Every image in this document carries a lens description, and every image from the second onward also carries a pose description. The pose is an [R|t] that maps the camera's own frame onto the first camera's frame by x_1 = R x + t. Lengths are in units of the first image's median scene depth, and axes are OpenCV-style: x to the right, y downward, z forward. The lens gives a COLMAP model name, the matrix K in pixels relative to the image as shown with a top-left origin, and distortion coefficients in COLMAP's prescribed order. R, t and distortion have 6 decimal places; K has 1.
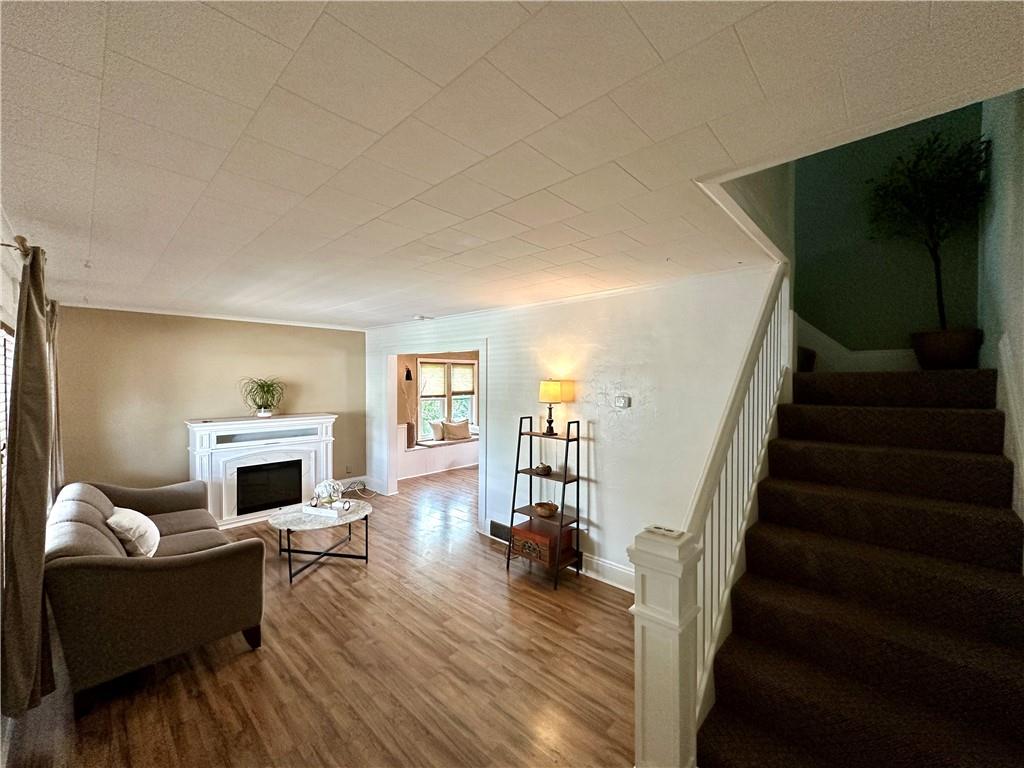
lens RADIAL K [[408.7, 0, 512.0], [0, 408.7, 384.0], [0, 0, 1]] dist [-0.000995, -0.000071]
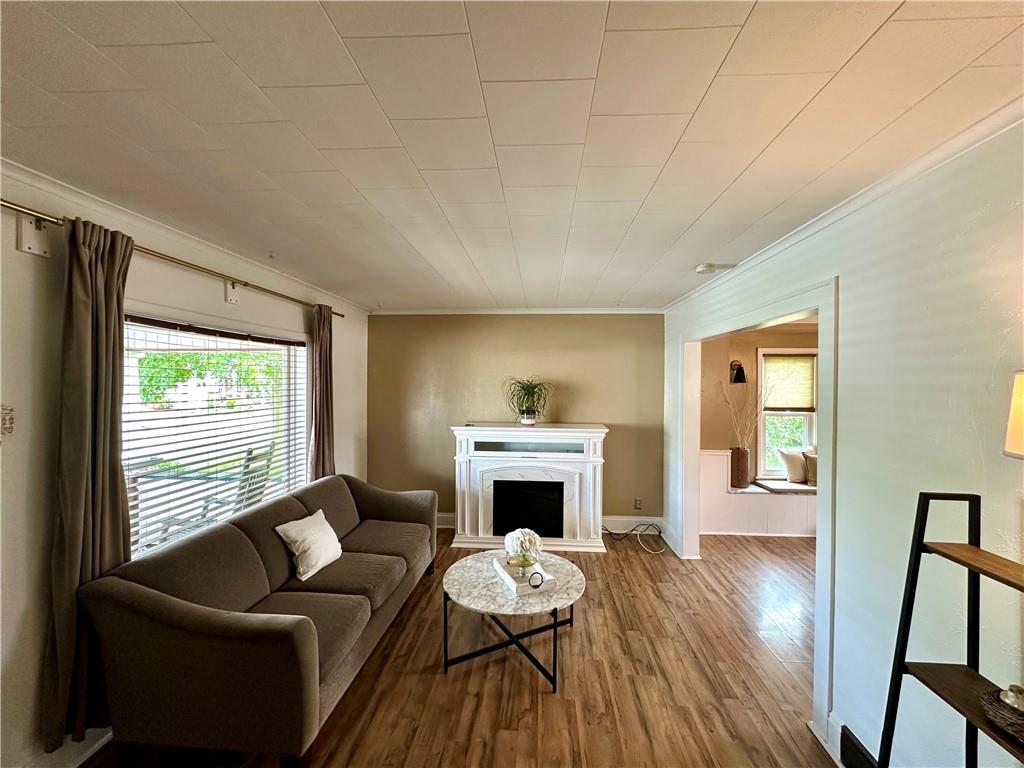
lens RADIAL K [[423.7, 0, 521.5], [0, 423.7, 384.7], [0, 0, 1]] dist [-0.002319, -0.000206]
pose [[0.644548, 0.005659, -0.764543, 0.053211], [-0.014636, 0.999881, -0.004938, 0.003710], [0.764424, 0.014372, 0.644554, 0.423908]]
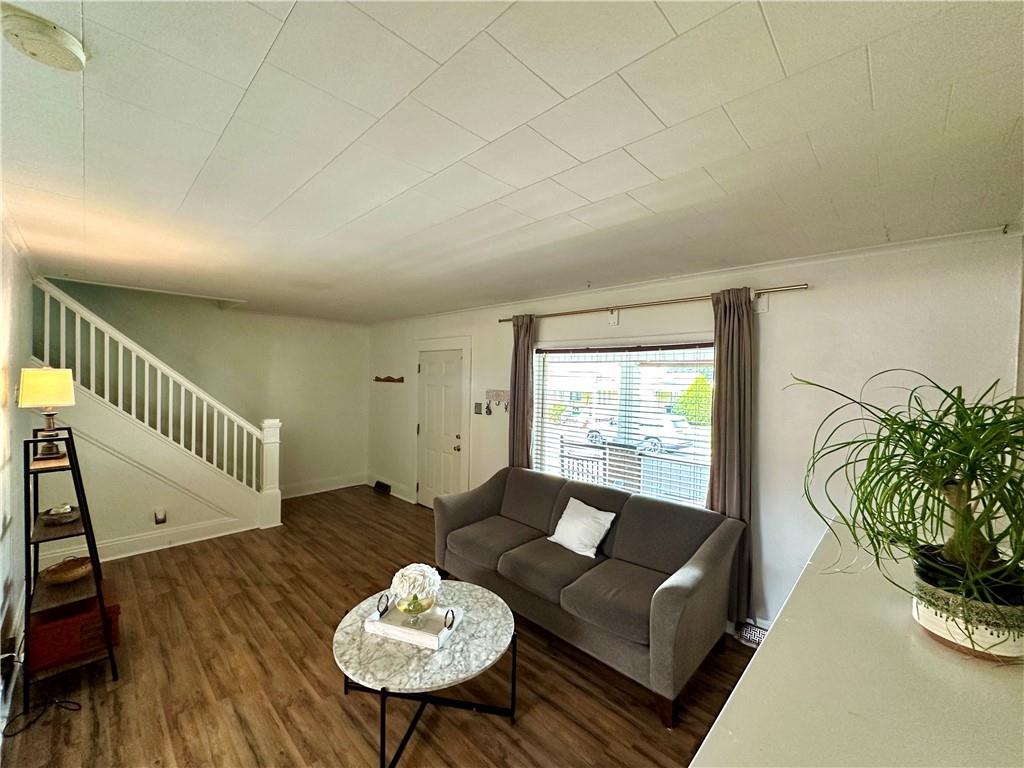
lens RADIAL K [[408.7, 0, 512.0], [0, 408.7, 384.0], [0, 0, 1]] dist [-0.000995, -0.000071]
pose [[-0.999619, -0.024601, 0.012508, -0.439120], [-0.024230, 0.999288, 0.028931, -0.016393], [-0.013211, 0.028617, -0.999503, 1.165584]]
